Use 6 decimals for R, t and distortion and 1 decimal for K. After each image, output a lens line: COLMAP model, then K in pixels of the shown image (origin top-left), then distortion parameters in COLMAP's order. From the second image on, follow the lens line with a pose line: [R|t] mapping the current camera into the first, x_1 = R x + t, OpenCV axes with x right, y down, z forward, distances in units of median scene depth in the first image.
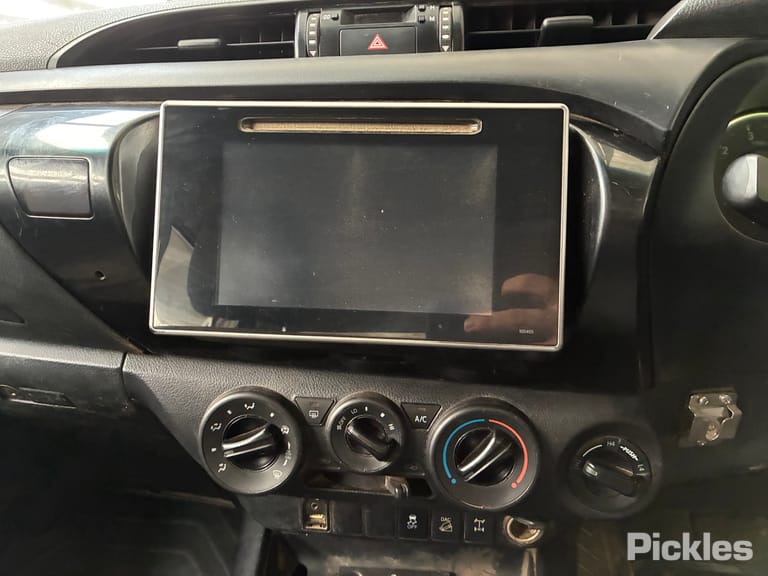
lens RADIAL K [[596.1, 0, 393.0], [0, 596.1, 288.2], [0, 0, 1]] dist [0.014736, 0.002631]
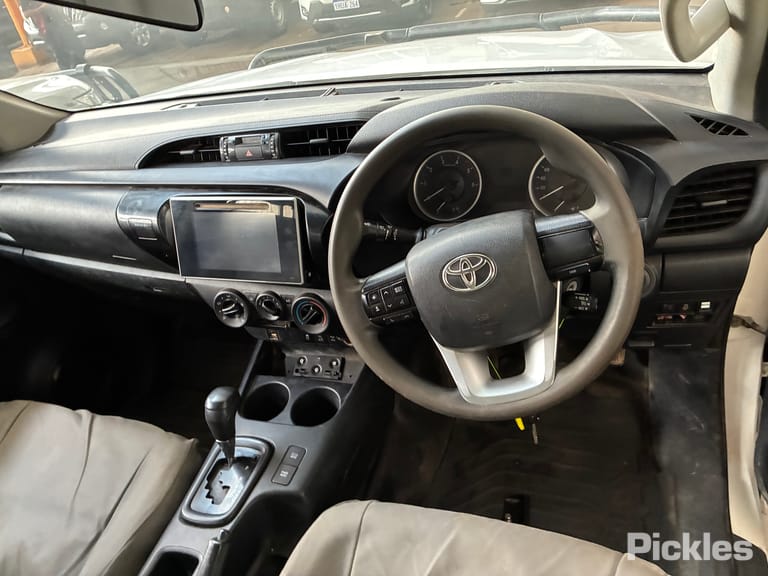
lens RADIAL K [[601.8, 0, 383.5], [0, 601.8, 280.2], [0, 0, 1]] dist [0.033669, -0.000984]
pose [[0.960535, -0.015664, -0.277718, 1.149090], [0.095980, 0.955758, 0.278055, -0.540592], [0.261076, -0.293737, 0.919542, -1.240081]]
